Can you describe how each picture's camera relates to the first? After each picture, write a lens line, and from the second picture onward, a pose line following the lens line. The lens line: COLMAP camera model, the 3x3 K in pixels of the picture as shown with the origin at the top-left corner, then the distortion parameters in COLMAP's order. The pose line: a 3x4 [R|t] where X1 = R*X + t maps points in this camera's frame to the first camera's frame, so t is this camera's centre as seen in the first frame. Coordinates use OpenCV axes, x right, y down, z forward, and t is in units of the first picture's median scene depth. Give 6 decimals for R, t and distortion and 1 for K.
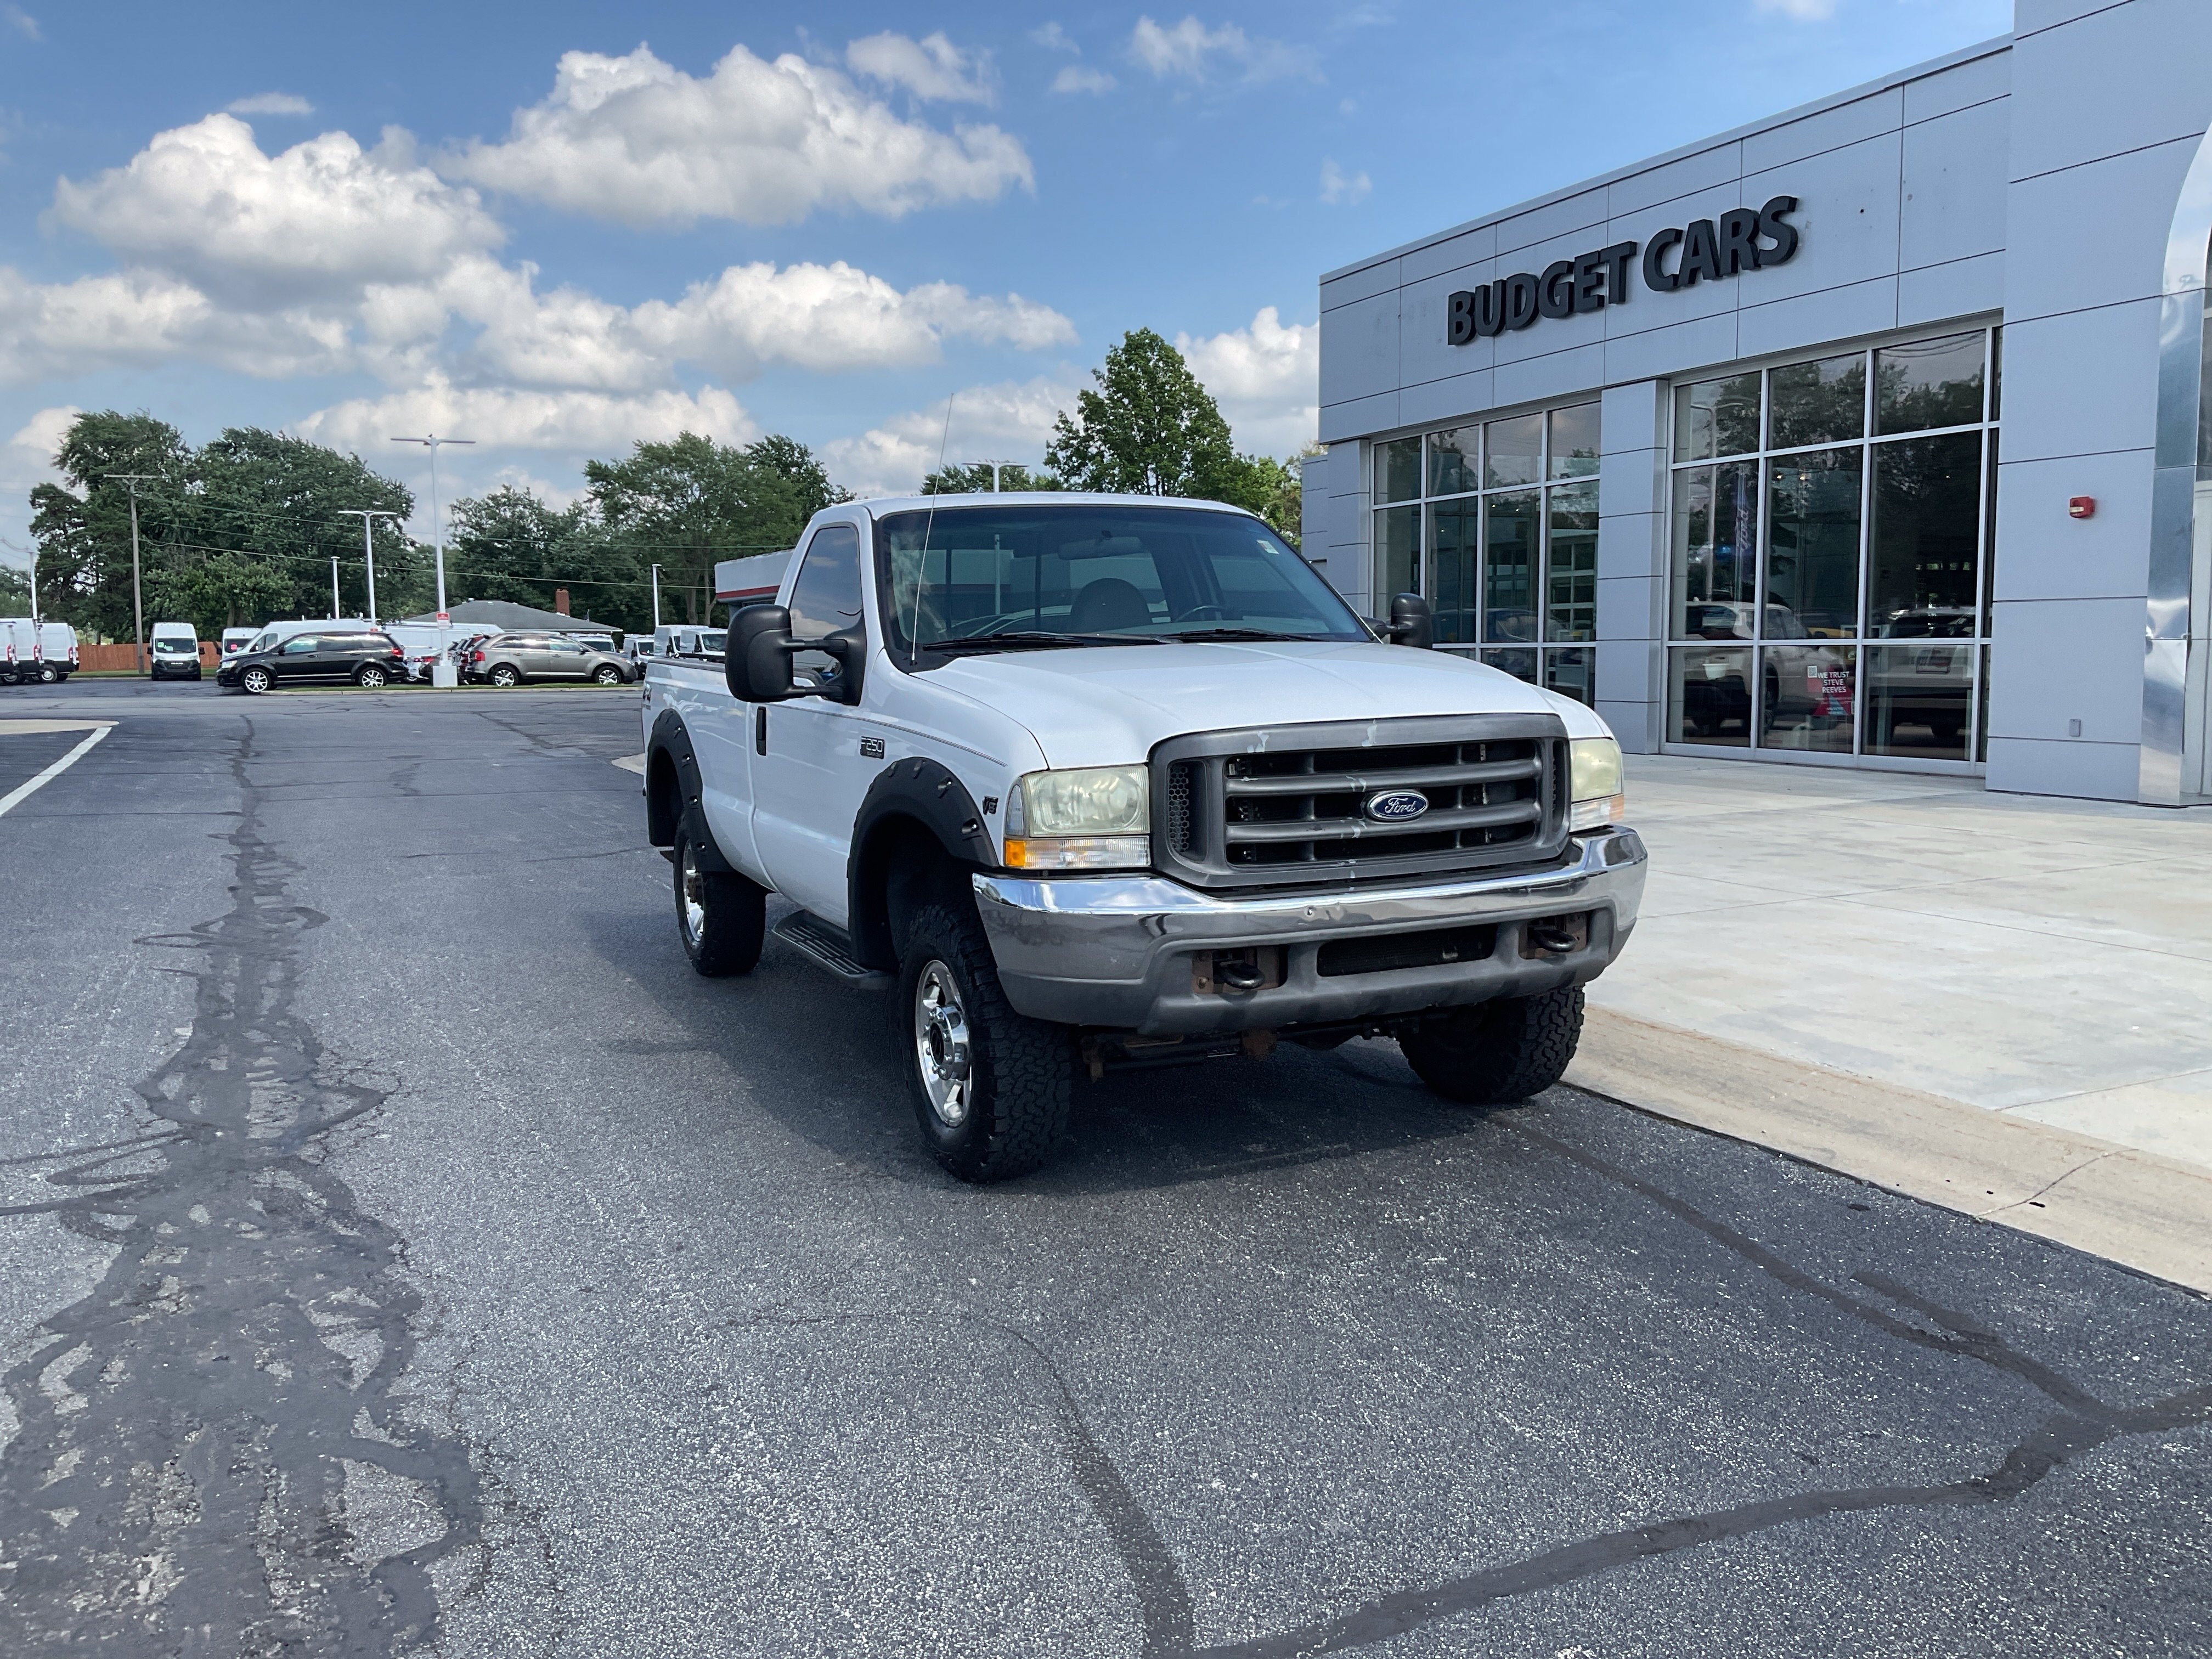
lens RADIAL K [[1862.3, 0, 1119.9], [0, 1862.3, 829.3], [0, 0, 1]] dist [0.050992, -0.089689]
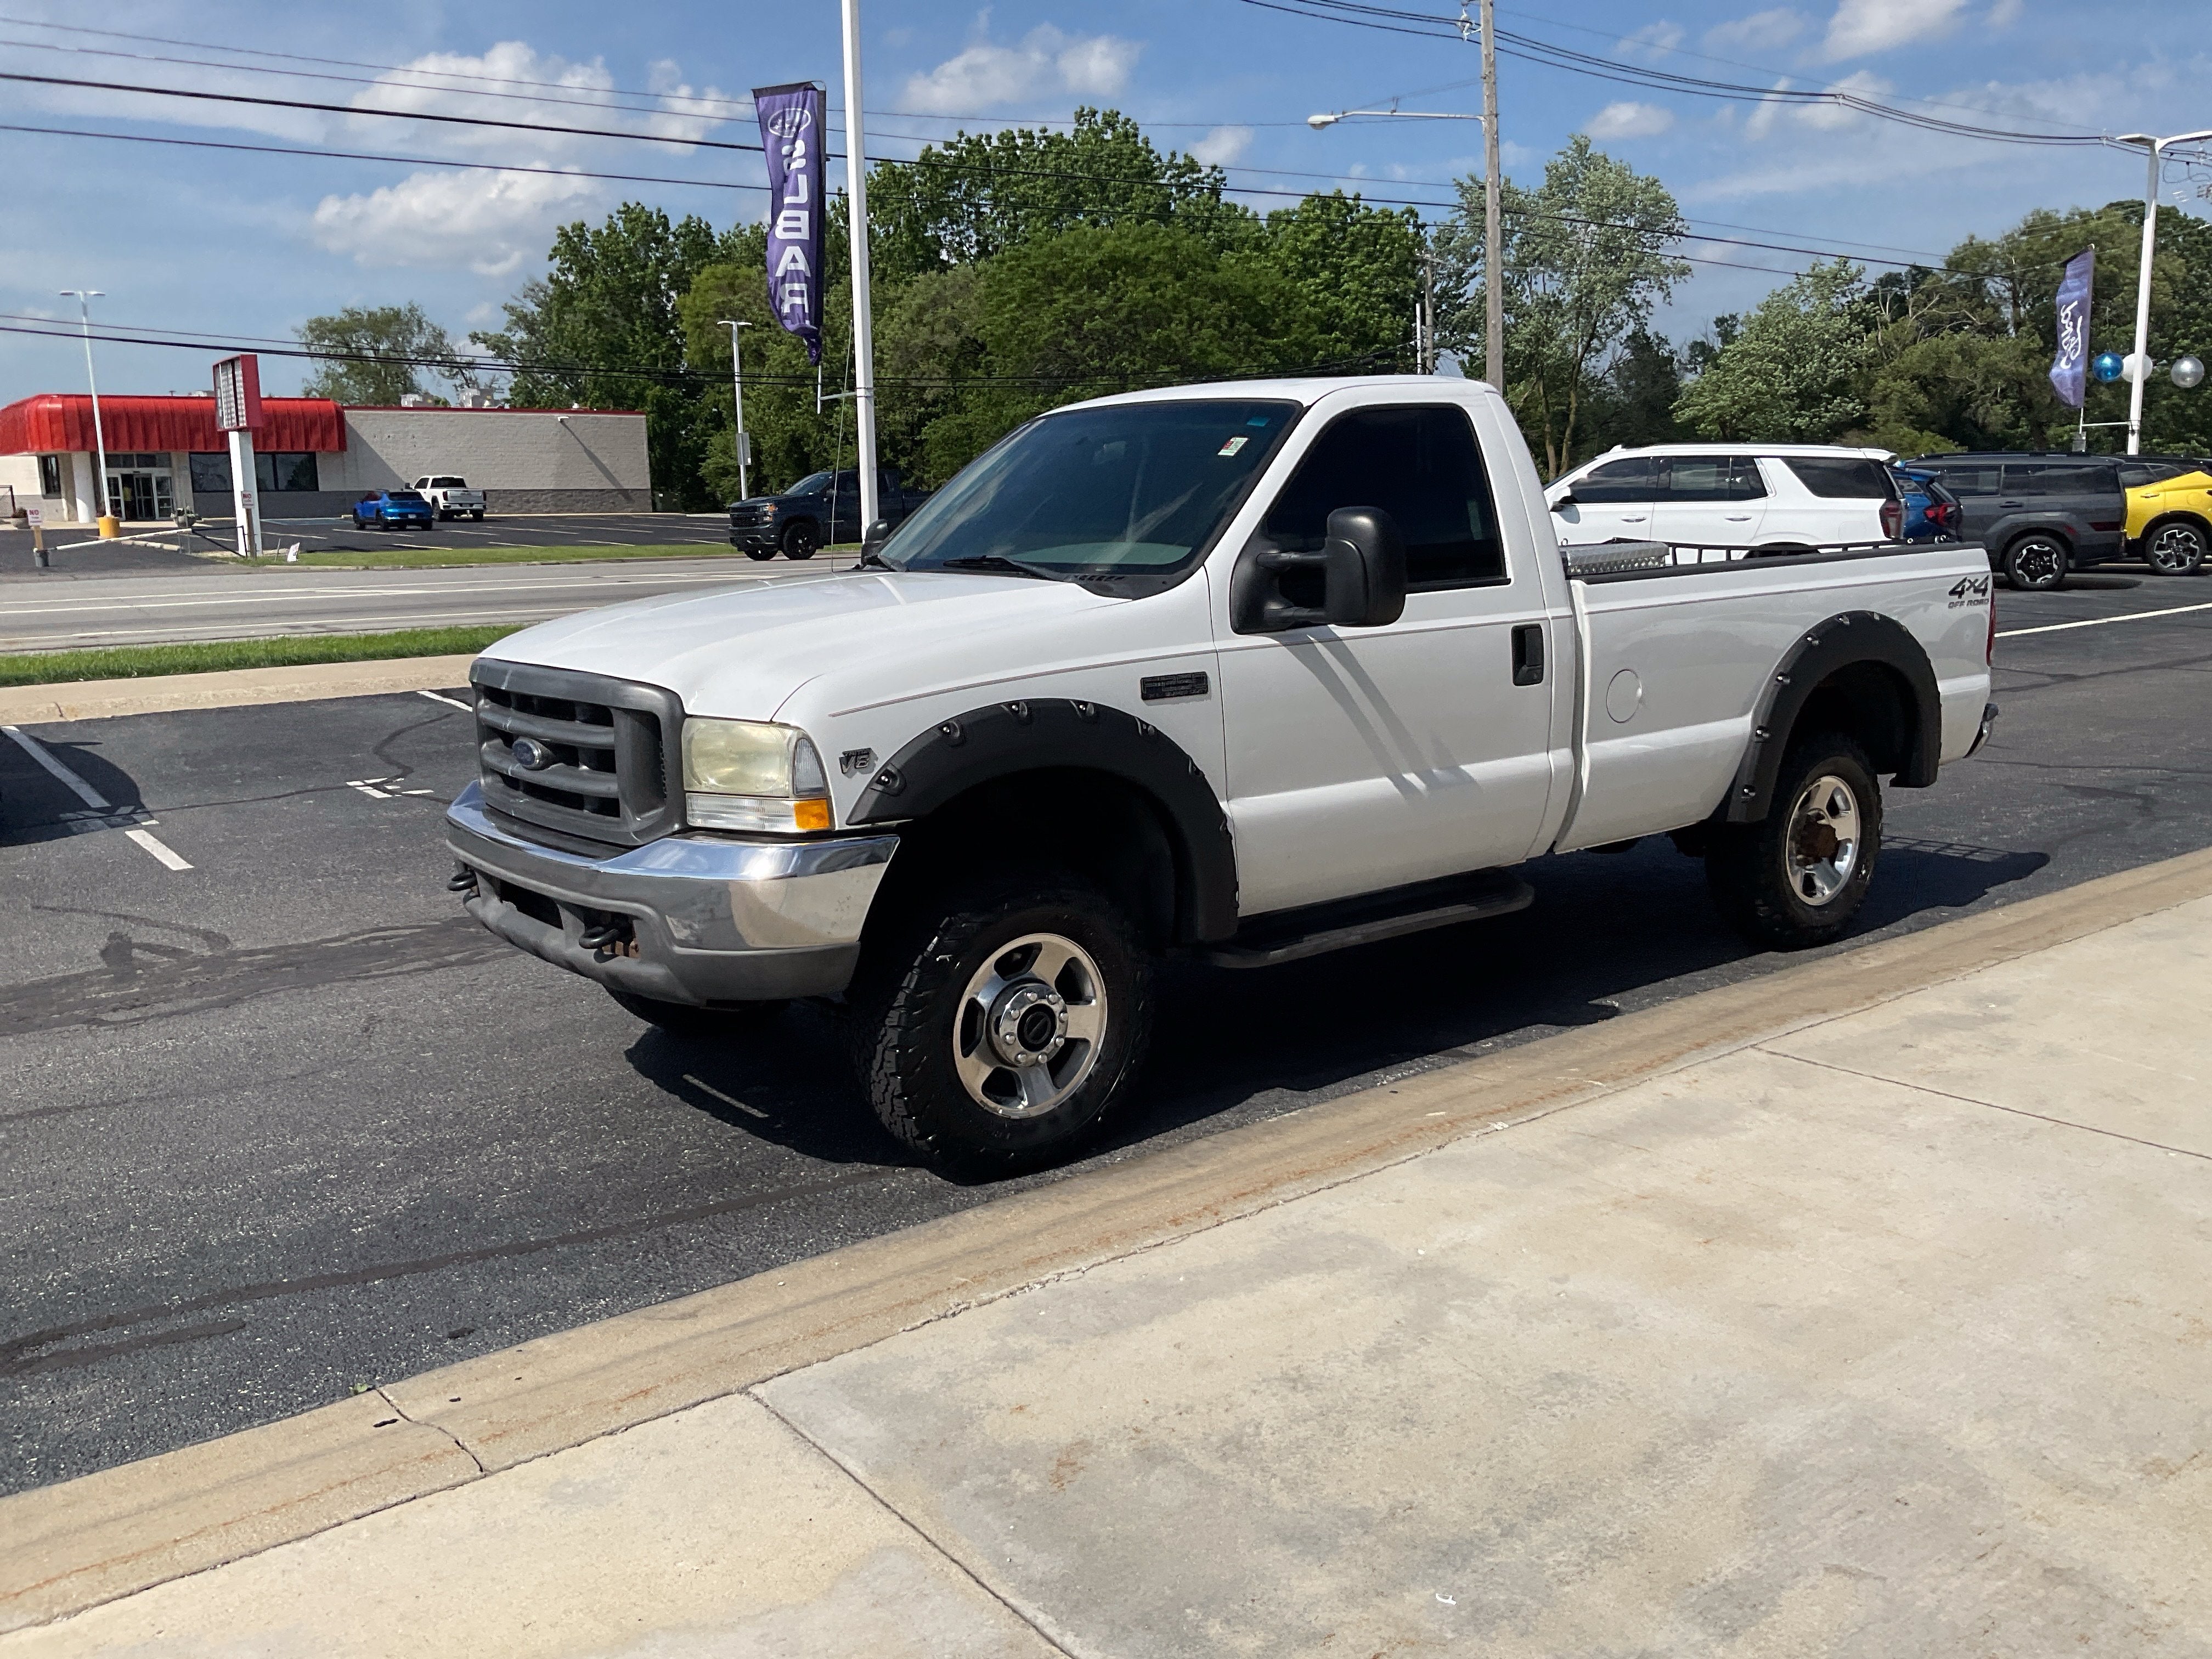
lens RADIAL K [[1862.3, 0, 1105.5], [0, 1862.3, 850.1], [0, 0, 1]] dist [0.050992, -0.089689]
pose [[0.198637, 0.191599, -0.961162, 0.075173], [-0.083874, 0.980430, 0.178106, -0.010567], [0.976477, 0.045238, 0.210820, 0.069668]]
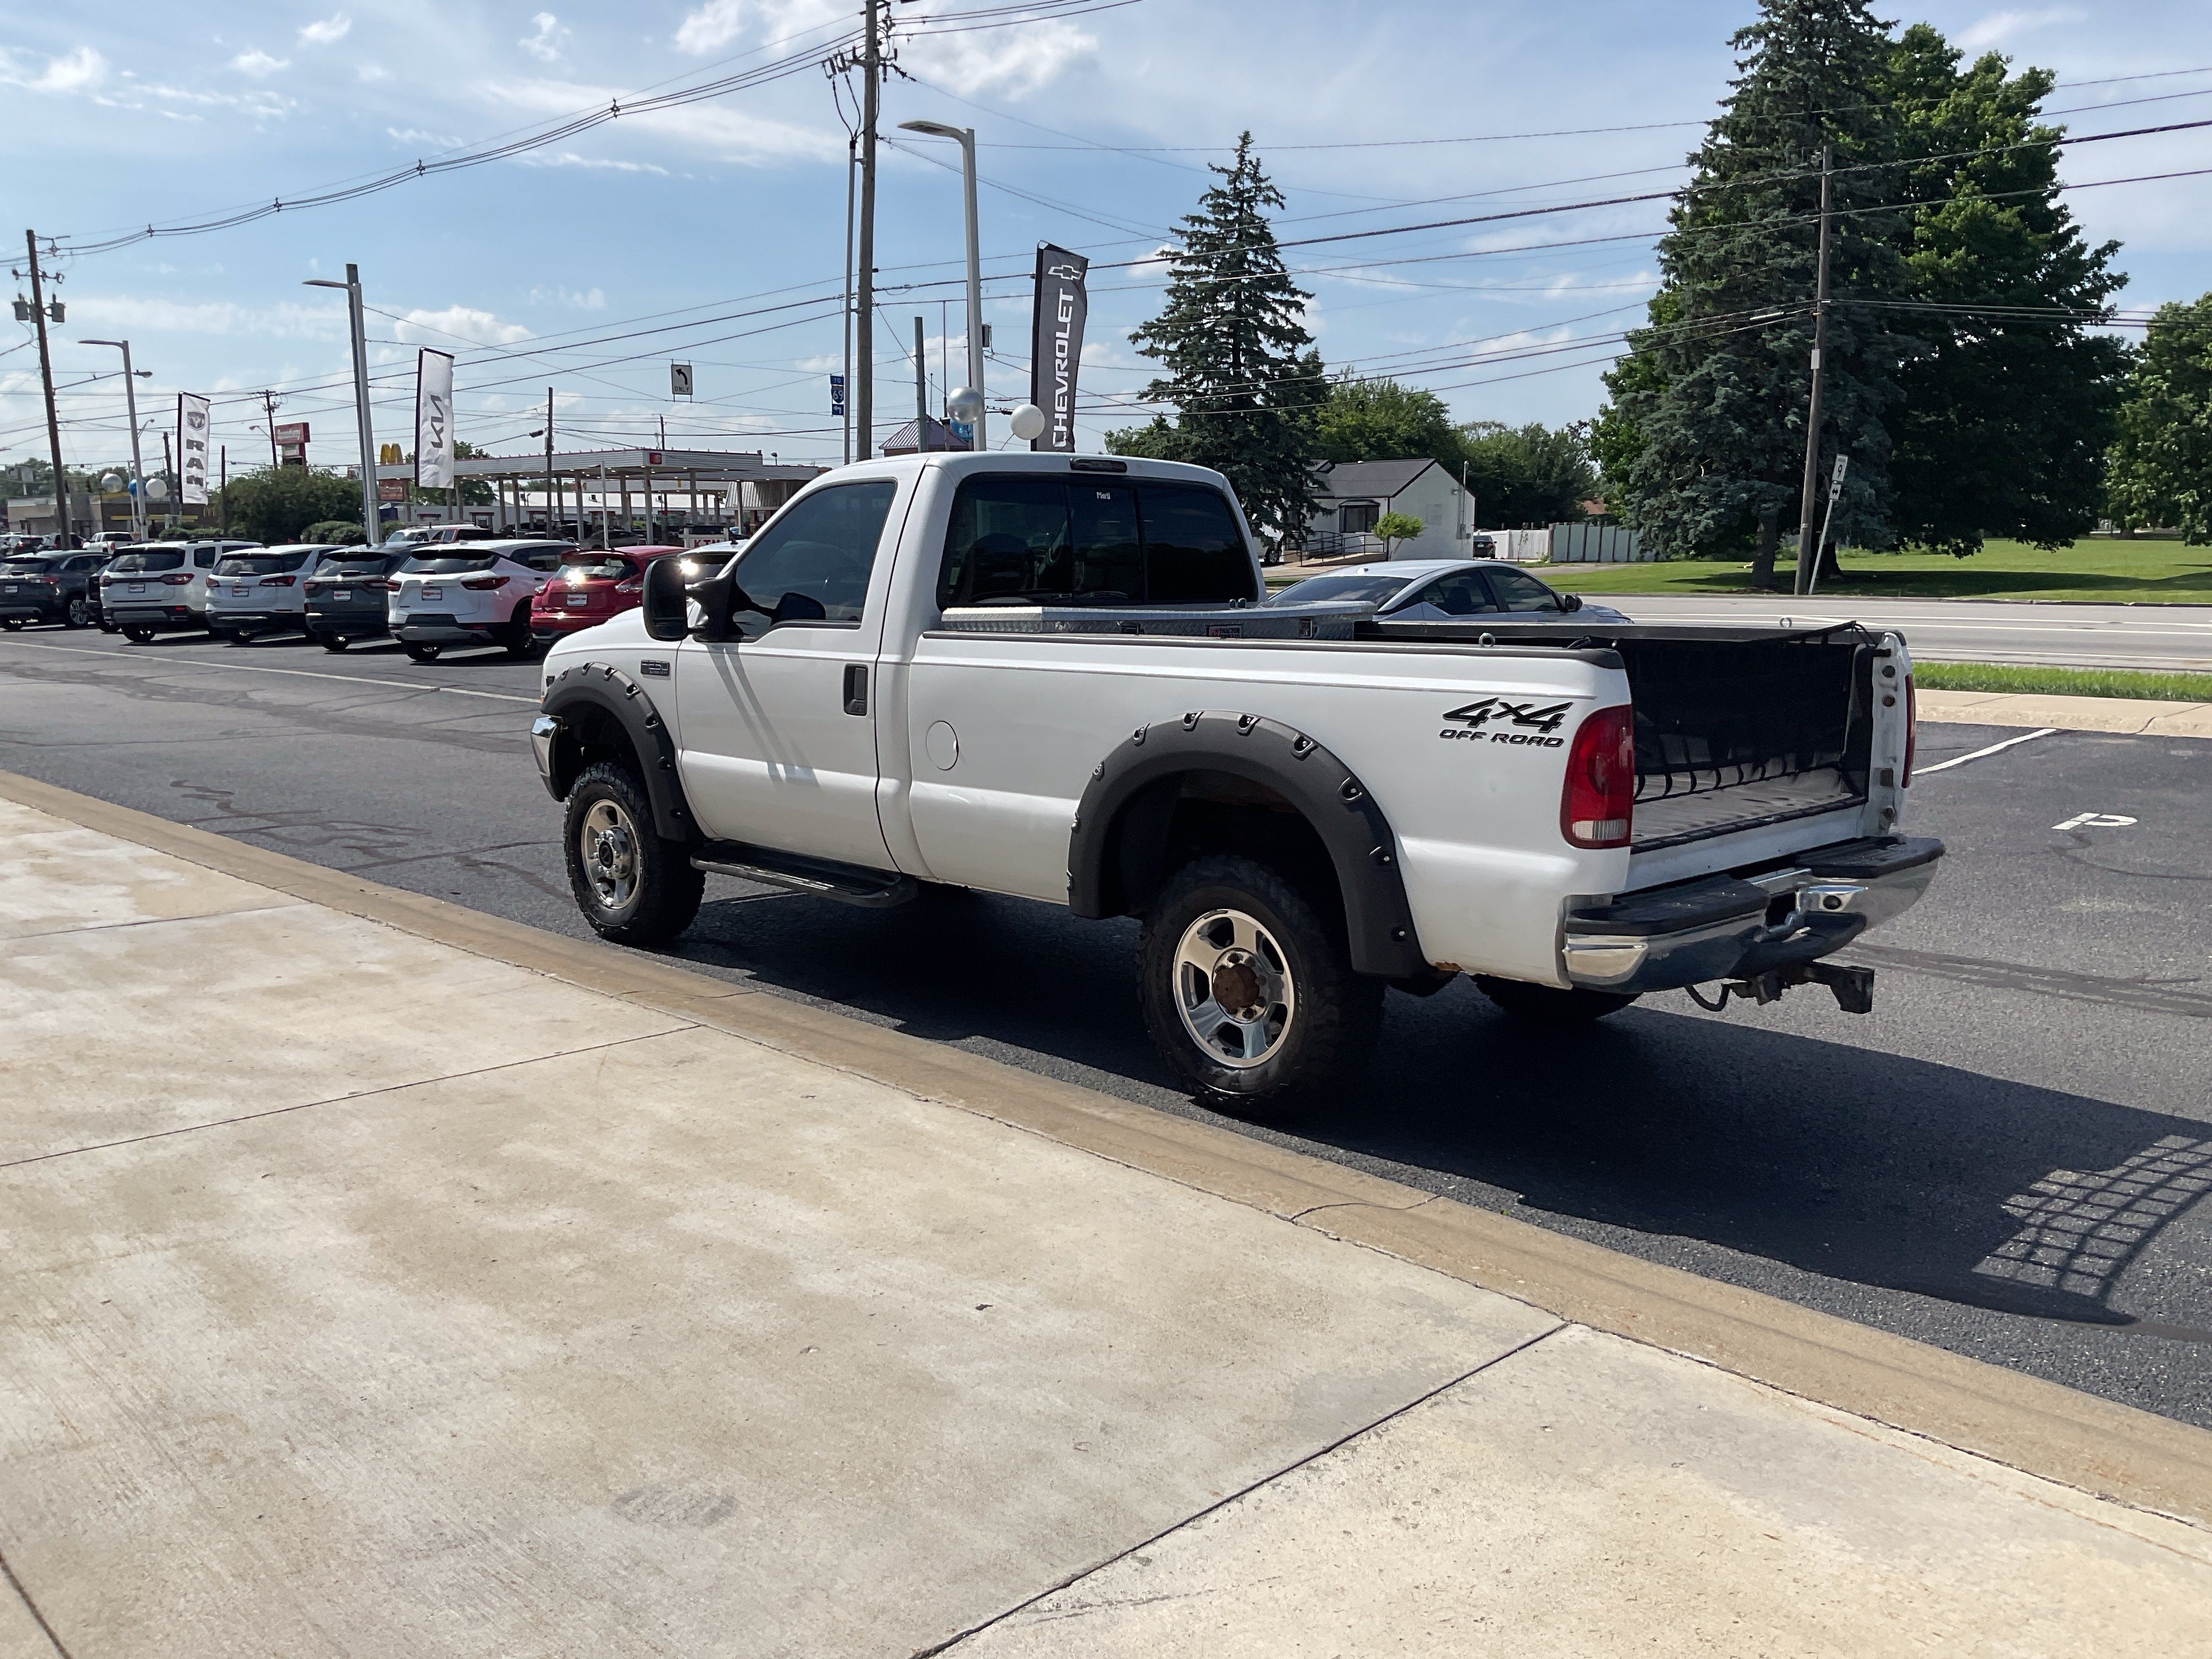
lens RADIAL K [[1862.3, 0, 1090.5], [0, 1862.3, 850.4], [0, 0, 1]] dist [0.050992, -0.089689]
pose [[-0.950396, 0.064717, -0.304234, 0.022984], [-0.018095, 0.964954, 0.261793, -0.022101], [0.310514, 0.254312, -0.915918, 0.185679]]
